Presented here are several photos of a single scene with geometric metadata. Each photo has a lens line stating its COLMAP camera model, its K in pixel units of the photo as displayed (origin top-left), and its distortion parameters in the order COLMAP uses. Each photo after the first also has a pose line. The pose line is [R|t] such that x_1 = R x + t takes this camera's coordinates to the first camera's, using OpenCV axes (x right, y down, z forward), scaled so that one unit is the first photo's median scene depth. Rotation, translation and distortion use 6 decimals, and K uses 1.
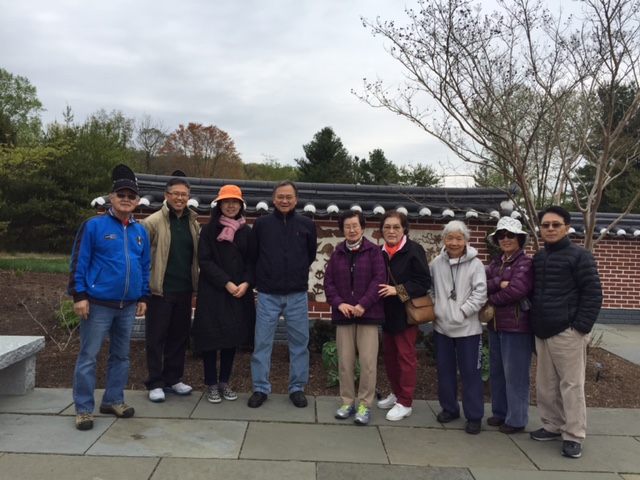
lens RADIAL K [[543.1, 0, 320.0], [0, 543.1, 240.0], [0, 0, 1]] dist [0.096276, -0.107321]
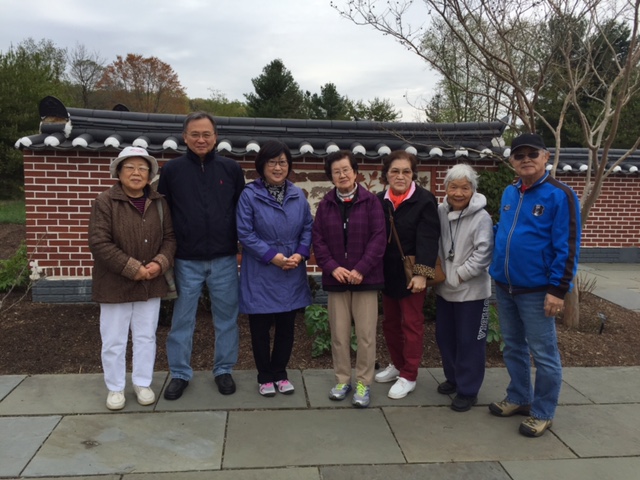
lens RADIAL K [[543.1, 0, 320.0], [0, 543.1, 240.0], [0, 0, 1]] dist [0.096276, -0.107321]
pose [[0.995976, -0.026872, 0.085498, -0.032270], [0.017041, 0.993368, 0.113705, -0.010544], [-0.087987, -0.111790, 0.989829, 0.114919]]
